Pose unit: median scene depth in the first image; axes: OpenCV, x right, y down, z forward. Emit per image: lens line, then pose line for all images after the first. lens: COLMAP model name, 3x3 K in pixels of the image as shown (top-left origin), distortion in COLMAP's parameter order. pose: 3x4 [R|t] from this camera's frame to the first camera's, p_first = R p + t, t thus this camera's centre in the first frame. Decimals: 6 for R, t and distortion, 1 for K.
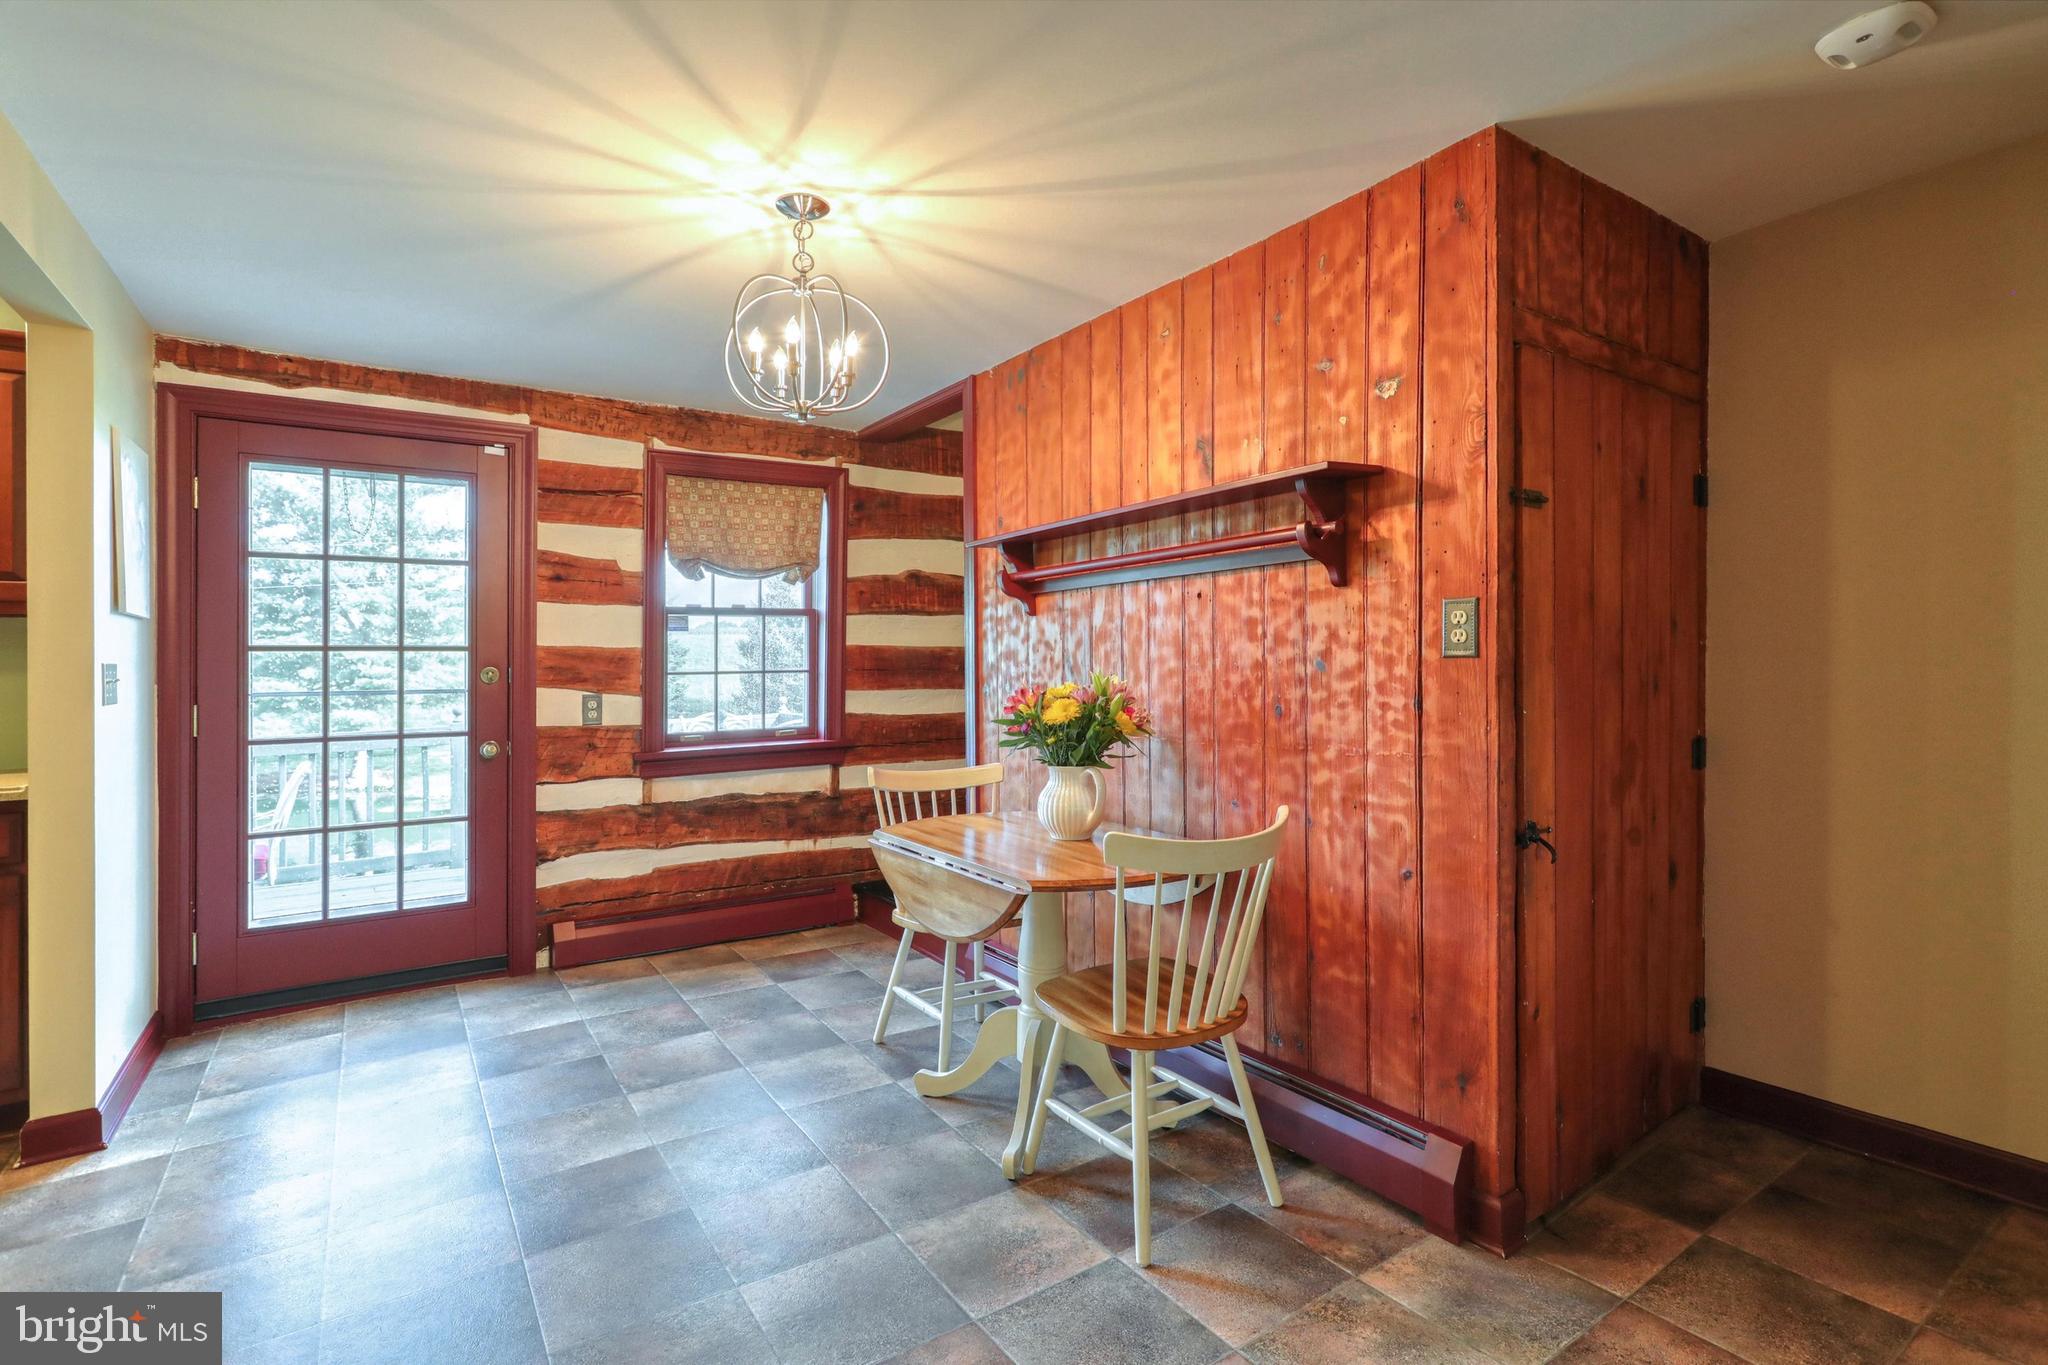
lens RADIAL K [[959.6, 0, 1015.5], [0, 959.6, 647.8], [0, 0, 1]] dist [-0.008934, 0.003729]
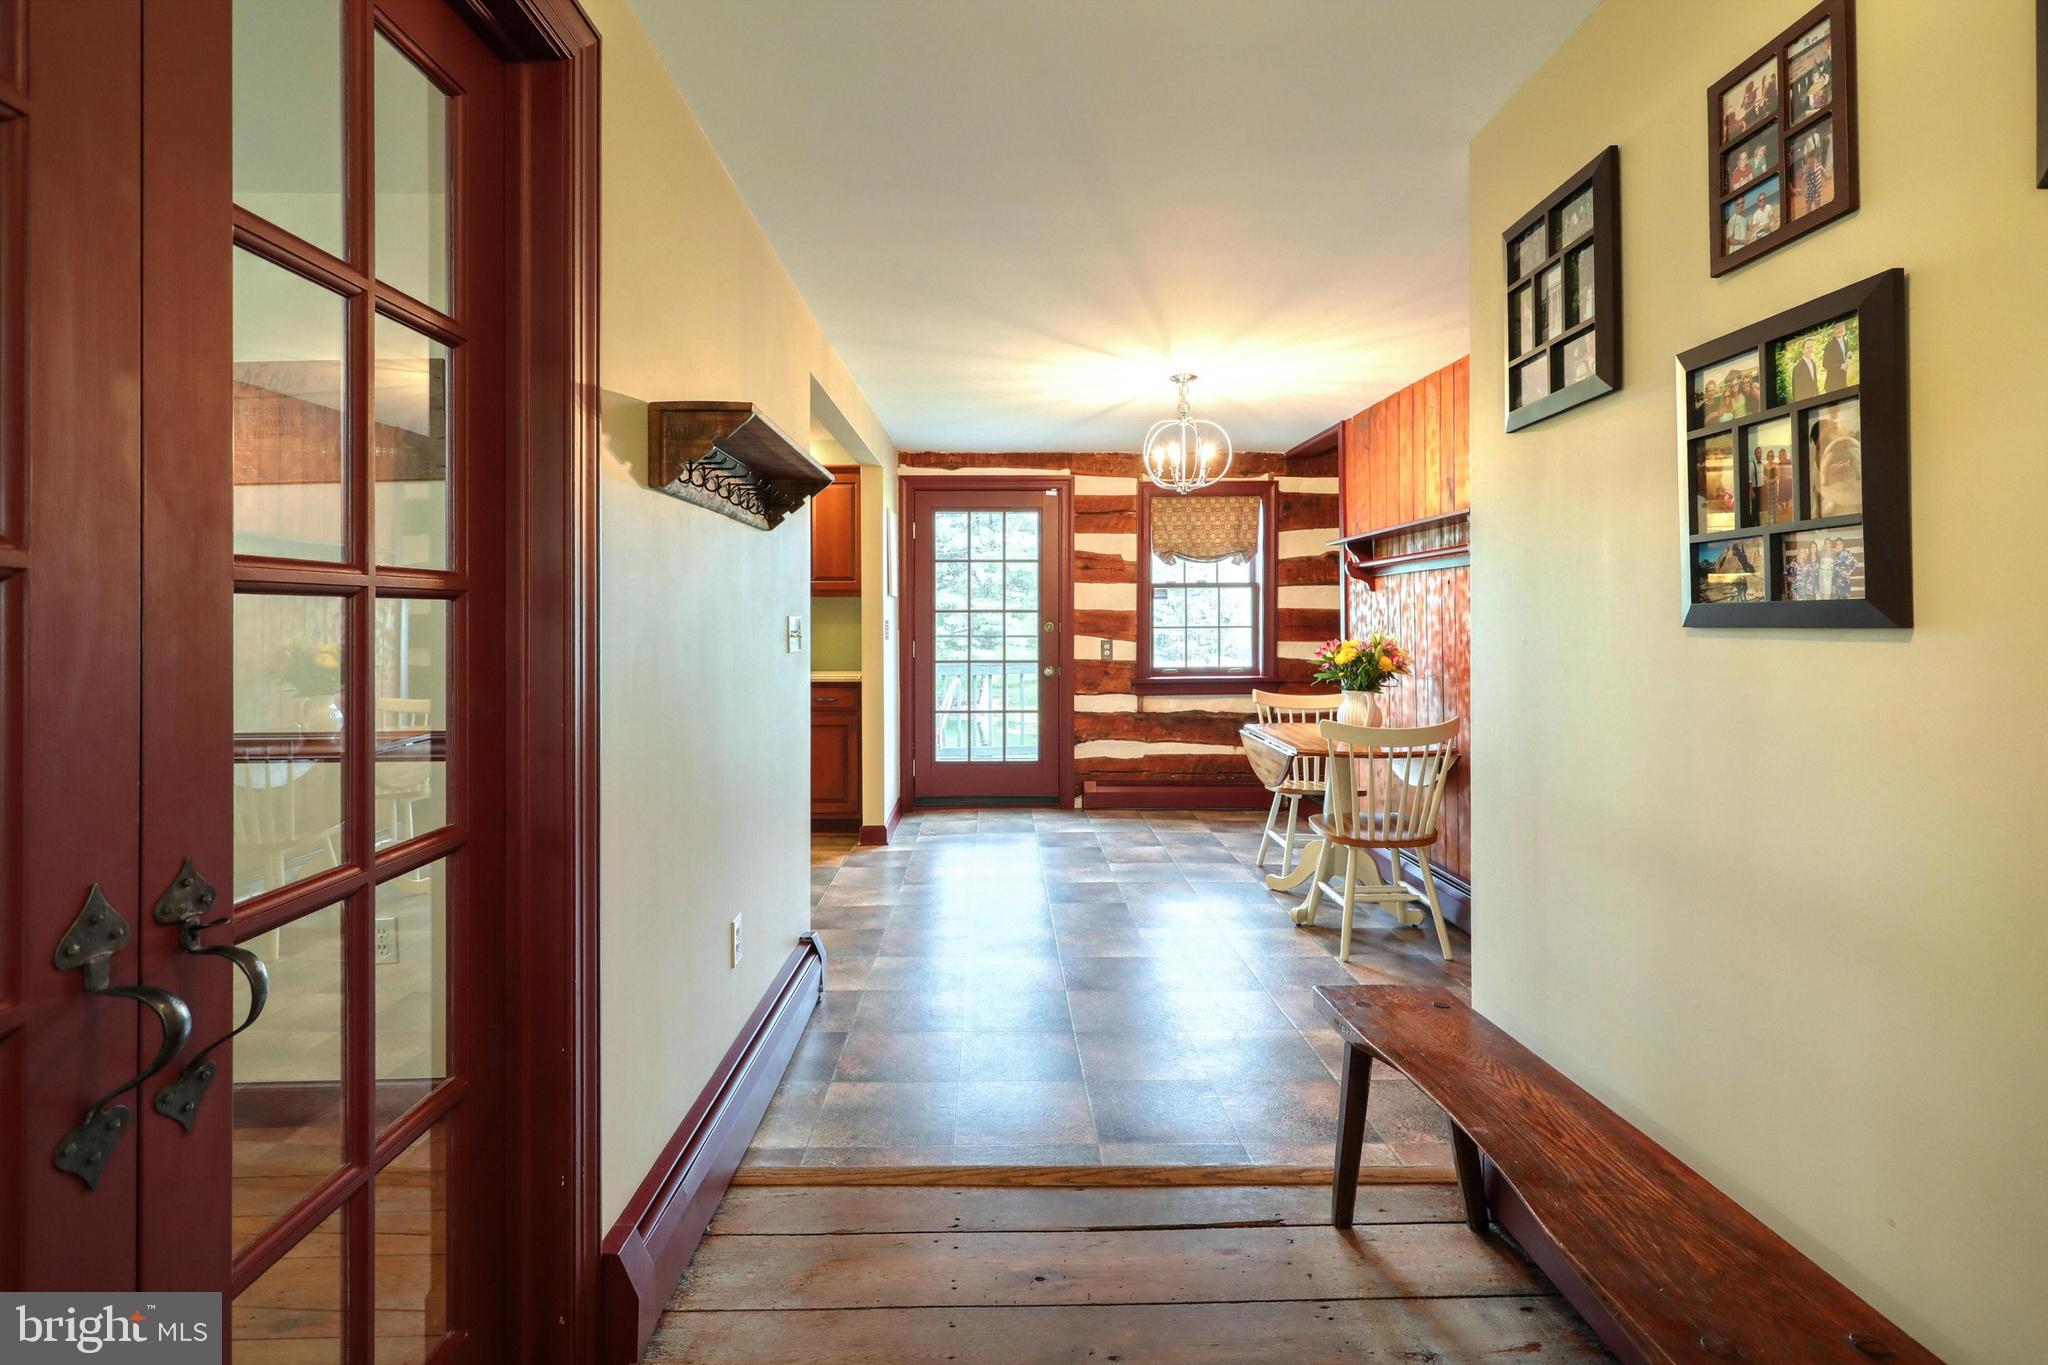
lens RADIAL K [[959.6, 0, 999.4], [0, 959.6, 593.1], [0, 0, 1]] dist [-0.008934, 0.003729]
pose [[0.833973, -0.004895, -0.551784, 0.383382], [0.001783, 0.999979, -0.006177, -0.025968], [0.551803, 0.004168, 0.833964, -0.564280]]
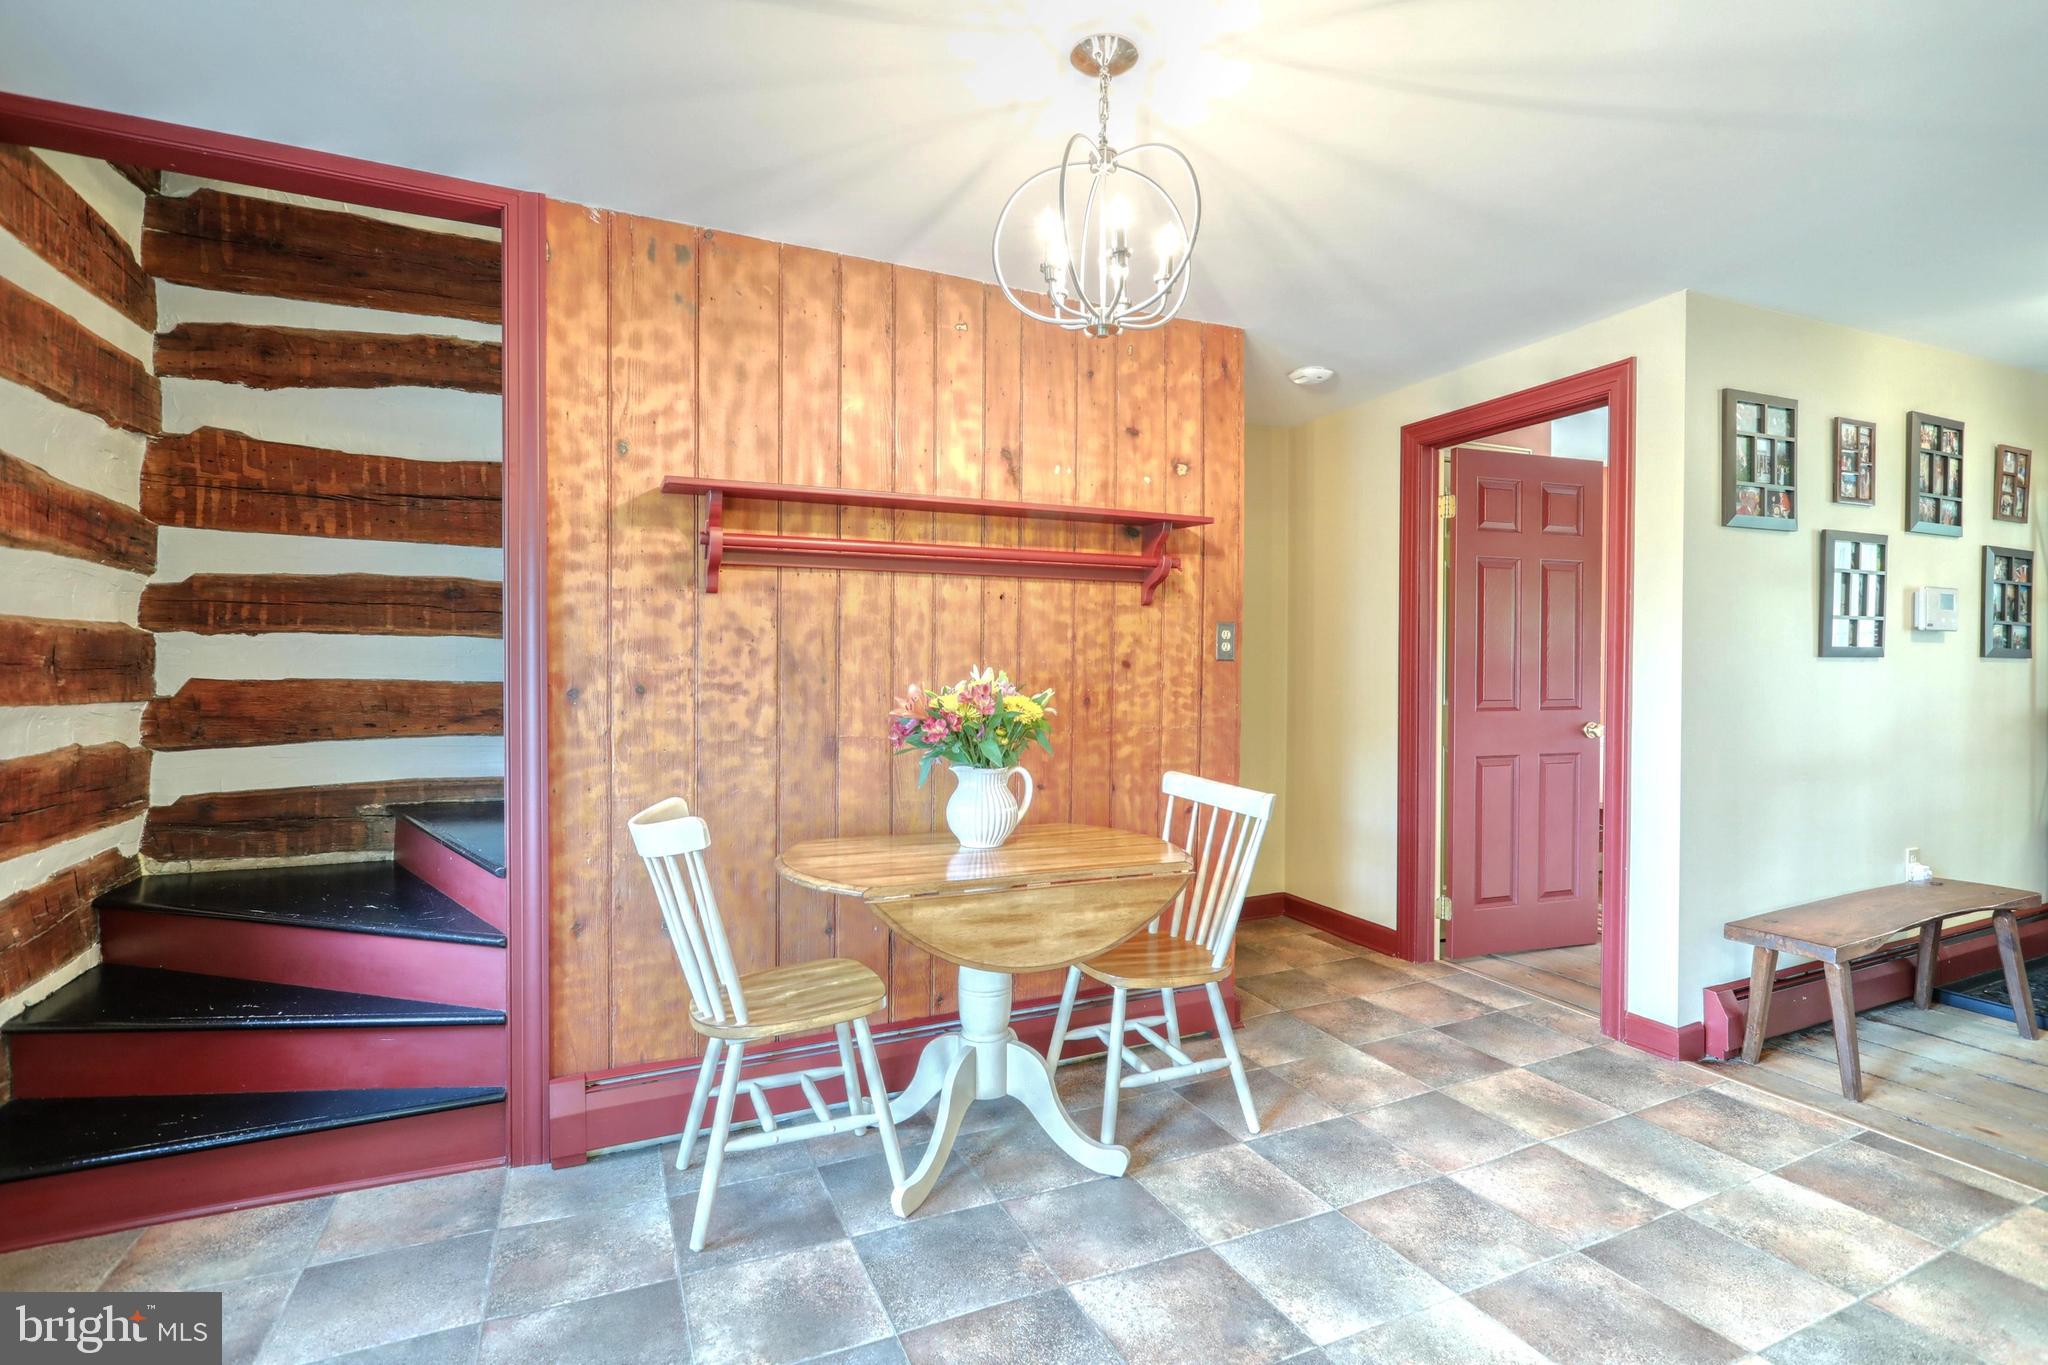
lens RADIAL K [[959.6, 0, 1038.6], [0, 959.6, 685.5], [0, 0, 1]] dist [-0.008934, 0.003729]
pose [[0.160861, -0.004234, 0.986968, -0.747963], [-0.021614, 0.999736, 0.007812, 0.029981], [-0.986740, -0.022589, 0.160727, 0.699703]]
